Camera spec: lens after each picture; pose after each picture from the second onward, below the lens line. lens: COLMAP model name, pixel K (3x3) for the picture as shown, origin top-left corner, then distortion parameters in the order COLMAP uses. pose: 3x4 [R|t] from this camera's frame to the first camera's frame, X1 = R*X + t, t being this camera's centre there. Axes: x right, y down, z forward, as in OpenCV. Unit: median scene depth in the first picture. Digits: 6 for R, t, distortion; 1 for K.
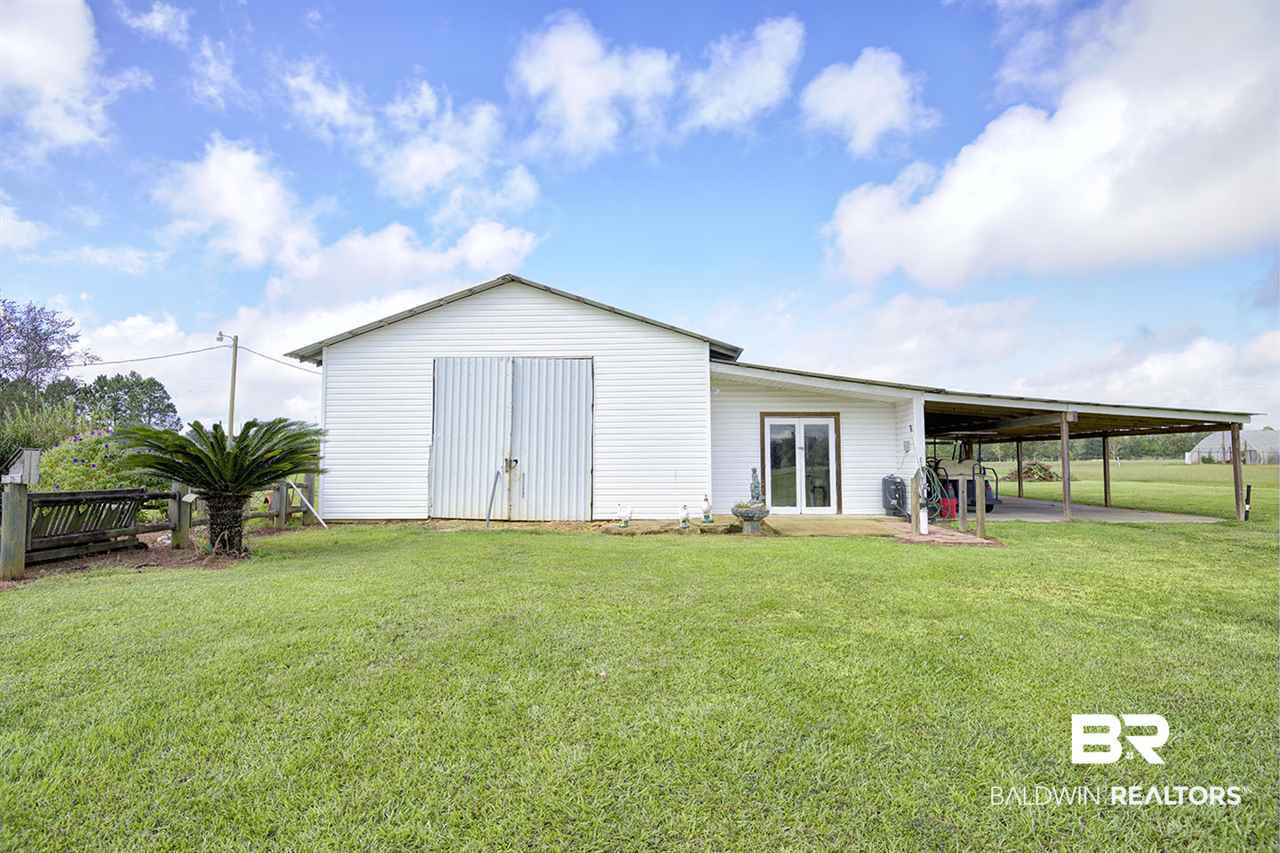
lens RADIAL K [[614.2, 0, 640.0], [0, 614.2, 426.5], [0, 0, 1]] dist [0.000671, 0.000142]
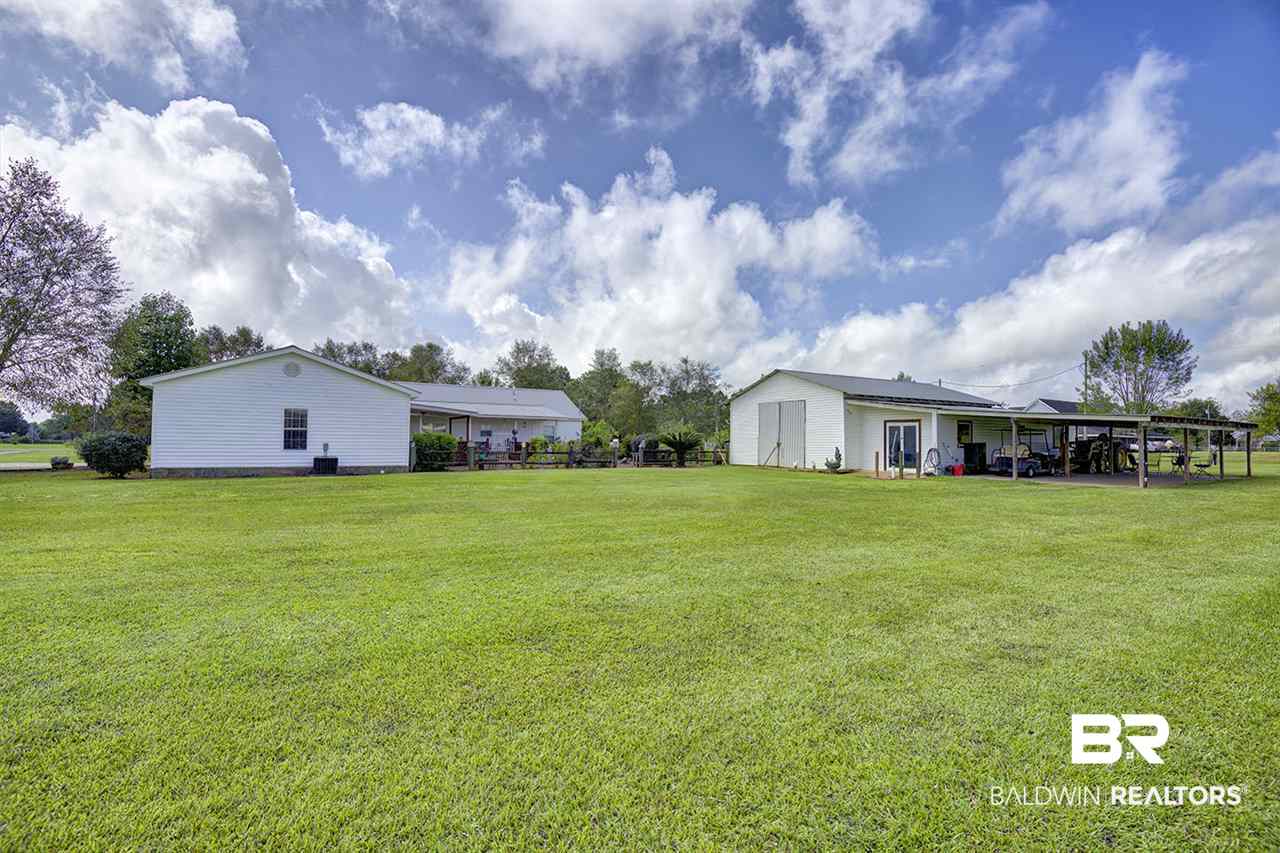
lens RADIAL K [[614.2, 0, 640.0], [0, 614.2, 426.5], [0, 0, 1]] dist [0.000671, 0.000142]
pose [[0.591274, -0.021199, -0.806192, 1.393476], [0.037094, 0.999311, 0.000929, -0.034898], [0.805617, -0.030454, 0.591653, -0.895837]]
